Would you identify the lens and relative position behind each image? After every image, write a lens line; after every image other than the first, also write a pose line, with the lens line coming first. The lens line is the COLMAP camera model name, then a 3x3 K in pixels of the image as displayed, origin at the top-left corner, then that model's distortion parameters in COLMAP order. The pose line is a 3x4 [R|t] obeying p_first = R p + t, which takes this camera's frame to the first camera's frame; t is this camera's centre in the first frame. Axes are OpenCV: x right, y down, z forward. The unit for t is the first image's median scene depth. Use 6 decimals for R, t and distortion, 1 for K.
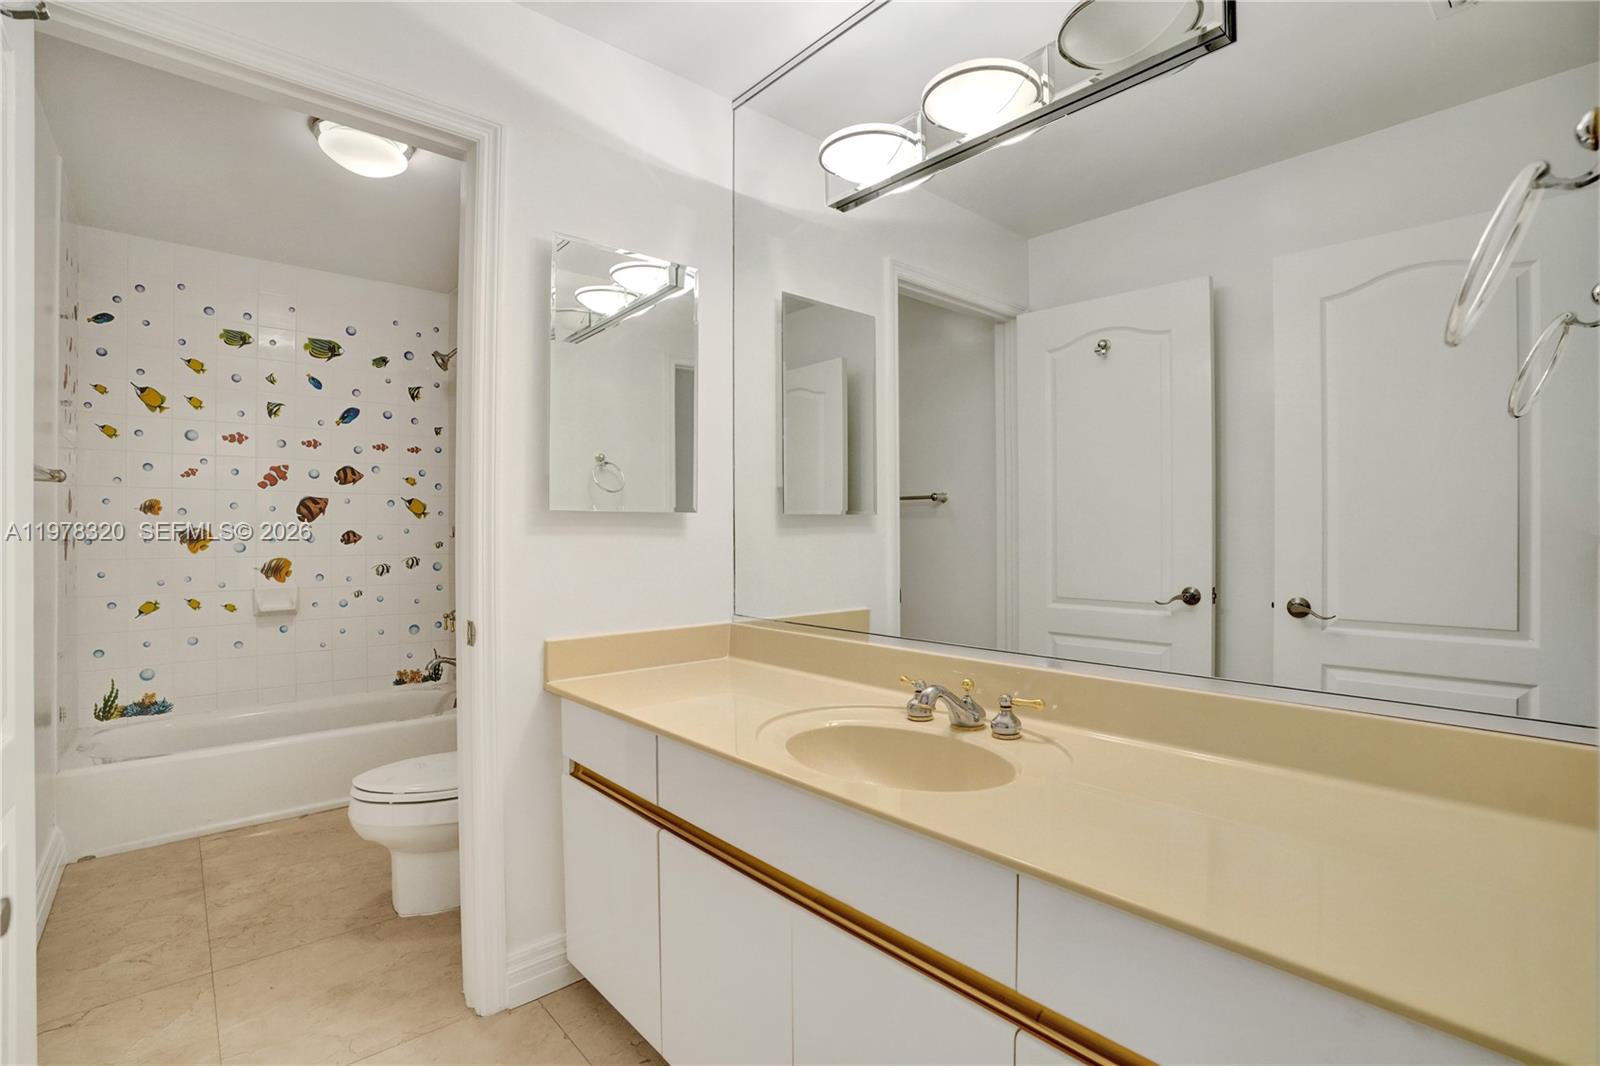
lens RADIAL K [[751.7, 0, 804.8], [0, 751.7, 526.7], [0, 0, 1]] dist [-0.031629, 0.002708]
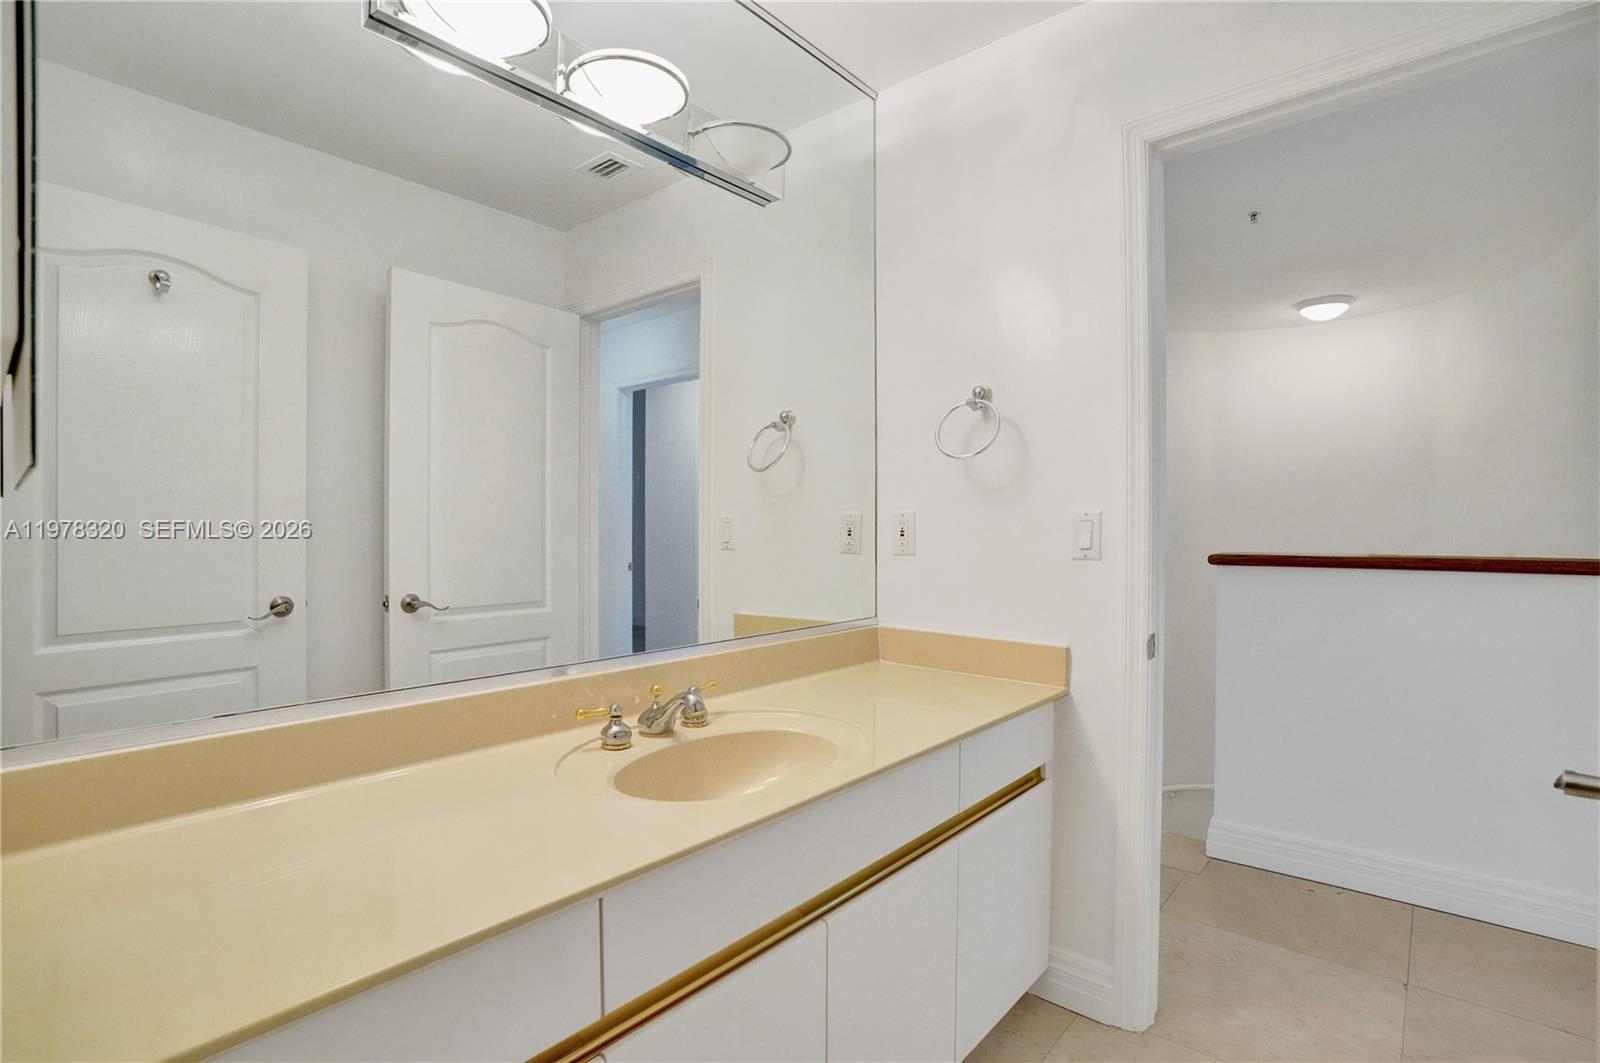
lens RADIAL K [[751.7, 0, 805.7], [0, 751.7, 536.5], [0, 0, 1]] dist [-0.031629, 0.002708]
pose [[-0.110923, -0.008551, 0.993792, -0.492583], [-0.005215, 0.999954, 0.008022, -0.000183], [-0.993815, -0.004292, -0.110962, 0.572822]]
